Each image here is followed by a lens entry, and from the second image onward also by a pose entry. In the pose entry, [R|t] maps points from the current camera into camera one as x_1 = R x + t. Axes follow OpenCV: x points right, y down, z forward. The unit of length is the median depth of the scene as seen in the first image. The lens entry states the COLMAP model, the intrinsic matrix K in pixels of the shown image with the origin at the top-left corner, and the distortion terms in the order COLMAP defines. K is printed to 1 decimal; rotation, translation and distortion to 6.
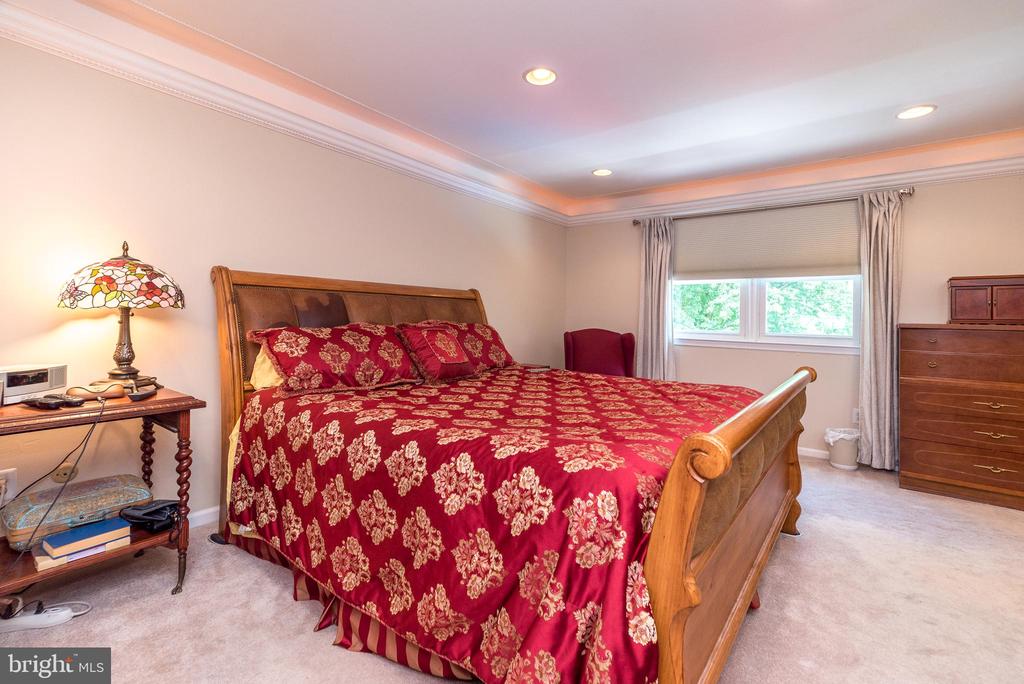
lens RADIAL K [[447.4, 0, 511.5], [0, 447.4, 332.0], [0, 0, 1]] dist [0.004949, 0.002477]
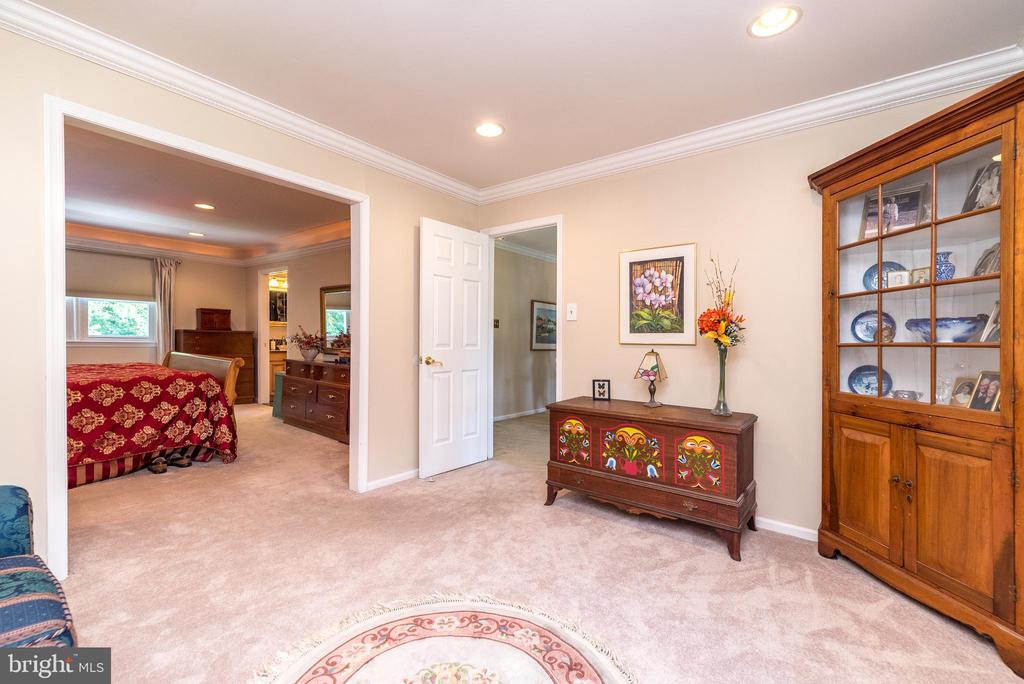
lens RADIAL K [[434.7, 0, 511.5], [0, 434.7, 336.2], [0, 0, 1]] dist [0.027676, 0.000233]
pose [[0.009715, -0.017287, 0.999803, -2.511891], [0.006302, 0.999832, 0.017226, -0.029198], [-0.999933, 0.006134, 0.009823, -1.139827]]
